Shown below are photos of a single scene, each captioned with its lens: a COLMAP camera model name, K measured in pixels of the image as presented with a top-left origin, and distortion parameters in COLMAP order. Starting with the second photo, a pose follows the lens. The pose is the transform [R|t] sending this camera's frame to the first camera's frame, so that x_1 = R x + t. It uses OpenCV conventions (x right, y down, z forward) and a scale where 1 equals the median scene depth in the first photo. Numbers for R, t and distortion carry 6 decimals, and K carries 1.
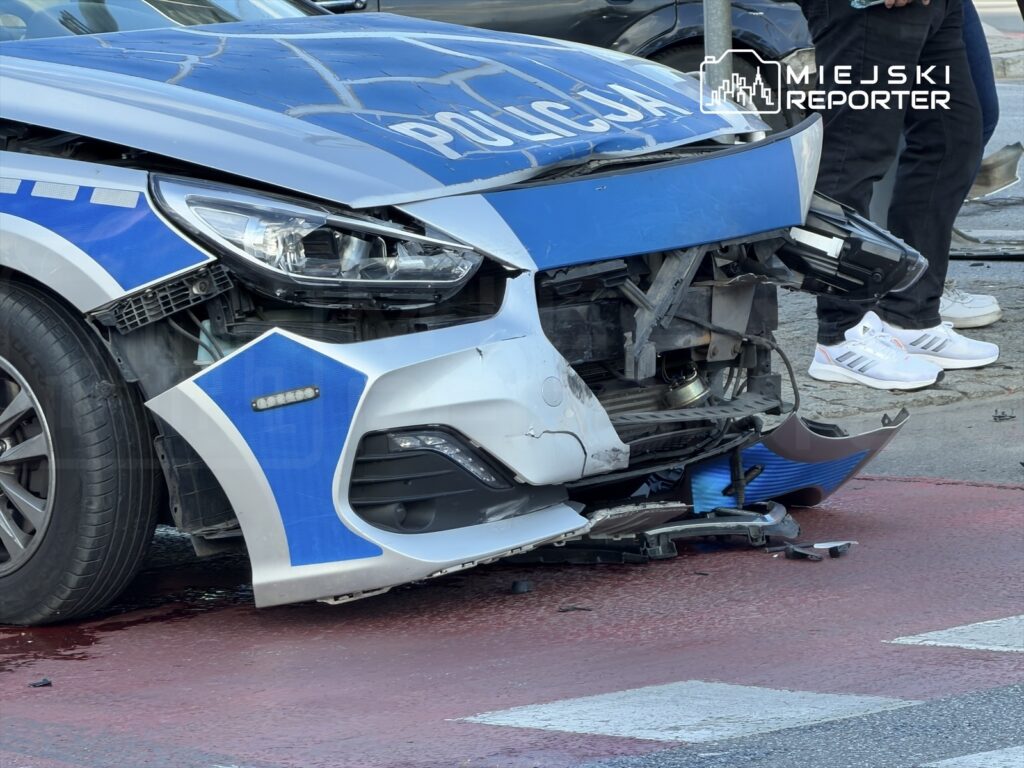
lens RADIAL K [[7423.9, 0, 512.2], [0, 7423.9, 384.3], [0, 0, 1]] dist [-0.123070, 0.000000]
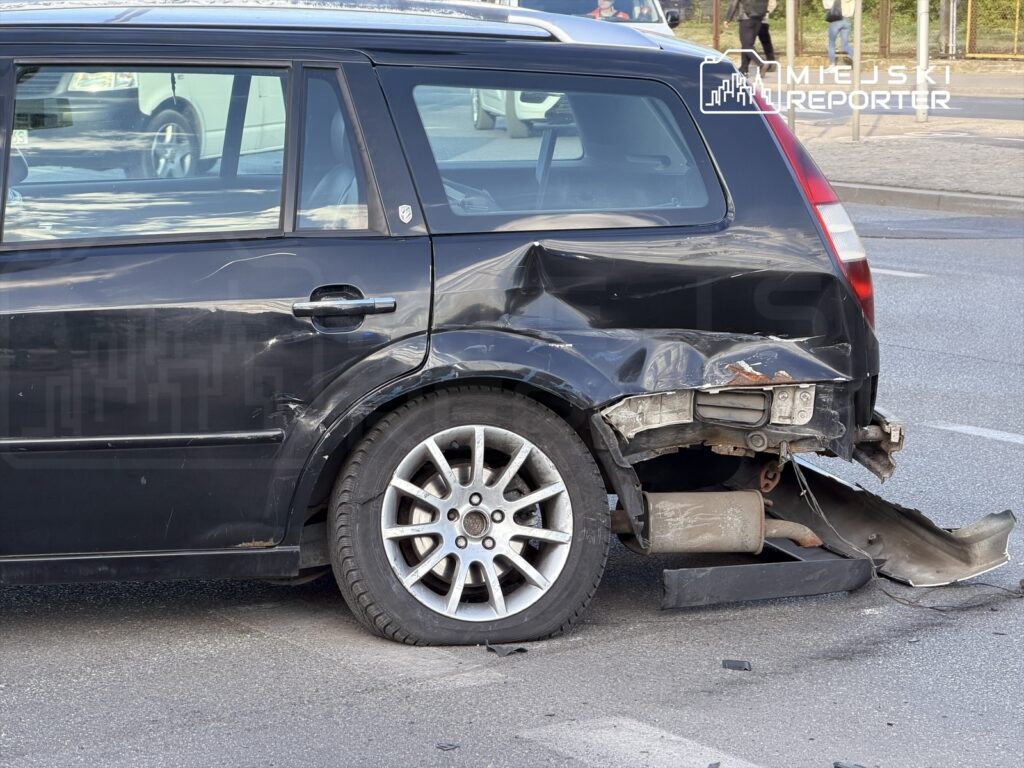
lens RADIAL K [[3240.2, 0, 512.7], [0, 3240.2, 385.9], [0, 0, 1]] dist [0.163236, 0.000000]
pose [[0.963554, 0.050702, -0.262666, 0.104645], [-0.037847, 0.997836, 0.053773, -0.060093], [0.264824, -0.041872, 0.963387, 0.680684]]
